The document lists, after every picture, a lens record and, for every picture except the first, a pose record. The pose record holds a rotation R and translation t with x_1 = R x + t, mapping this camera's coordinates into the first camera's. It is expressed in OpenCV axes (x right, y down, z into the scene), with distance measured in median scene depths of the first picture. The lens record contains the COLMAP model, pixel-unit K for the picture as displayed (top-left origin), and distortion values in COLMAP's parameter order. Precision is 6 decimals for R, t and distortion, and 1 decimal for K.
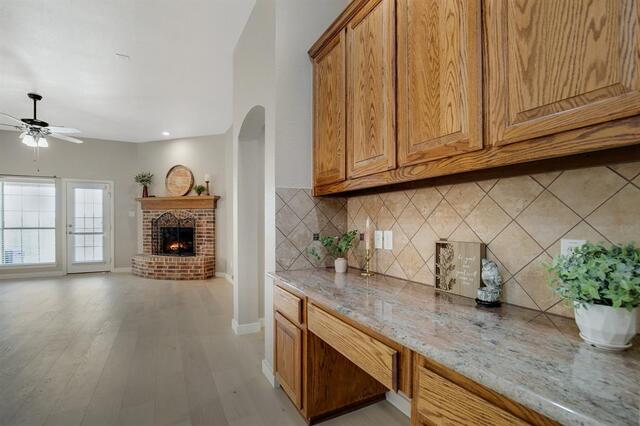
lens RADIAL K [[289.4, 0, 311.2], [0, 289.4, 228.1], [0, 0, 1]] dist [-0.011529, -0.001626]
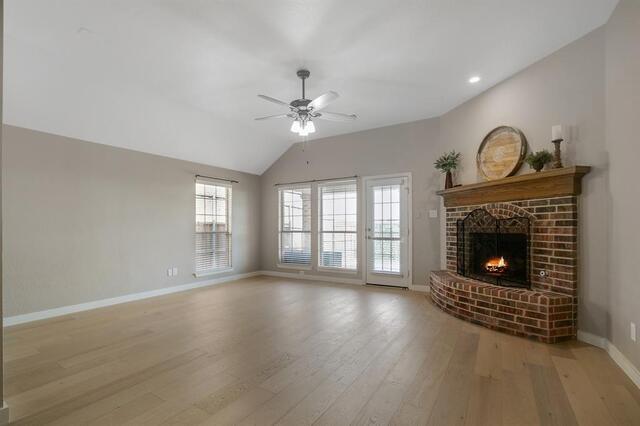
lens RADIAL K [[289.4, 0, 323.7], [0, 289.4, 224.7], [0, 0, 1]] dist [-0.011529, -0.001626]
pose [[0.522627, -0.009438, -0.852509, -0.151267], [-0.008992, 0.999822, -0.016581, -0.006936], [0.852514, 0.016332, 0.522449, 0.405164]]
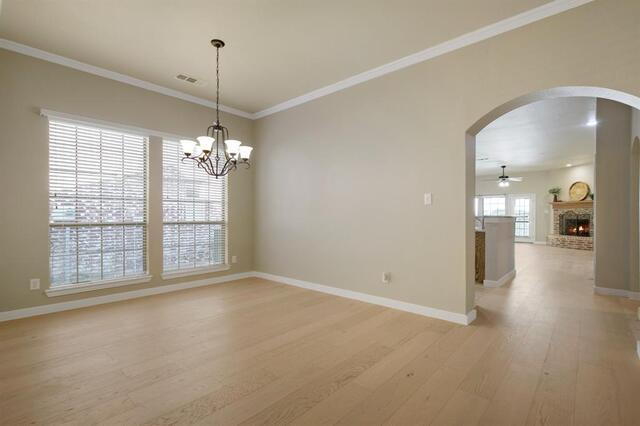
lens RADIAL K [[281.3, 0, 316.4], [0, 281.3, 215.9], [0, 0, 1]] dist [0.009045, -0.000661]
pose [[0.325345, 0.001286, -0.945595, 0.609261], [-0.013533, 0.999903, -0.003297, 0.003969], [0.945499, 0.013870, 0.325331, -0.980215]]
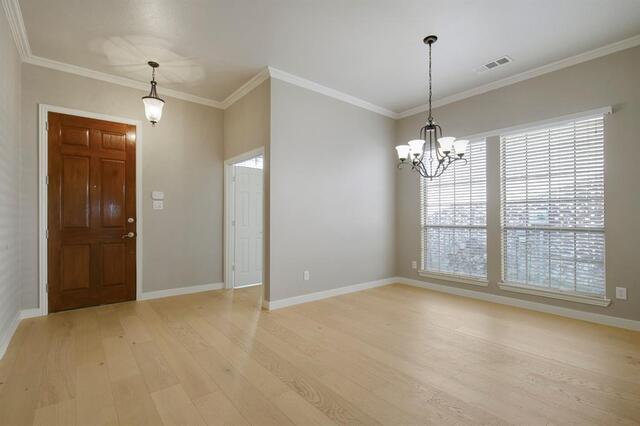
lens RADIAL K [[289.4, 0, 306.7], [0, 289.4, 213.3], [0, 0, 1]] dist [-0.011529, -0.001626]
pose [[-0.979240, -0.009167, -0.202498, 0.429039], [-0.008774, 0.999957, -0.002839, -0.001059], [0.202515, -0.001003, -0.979279, -0.637067]]
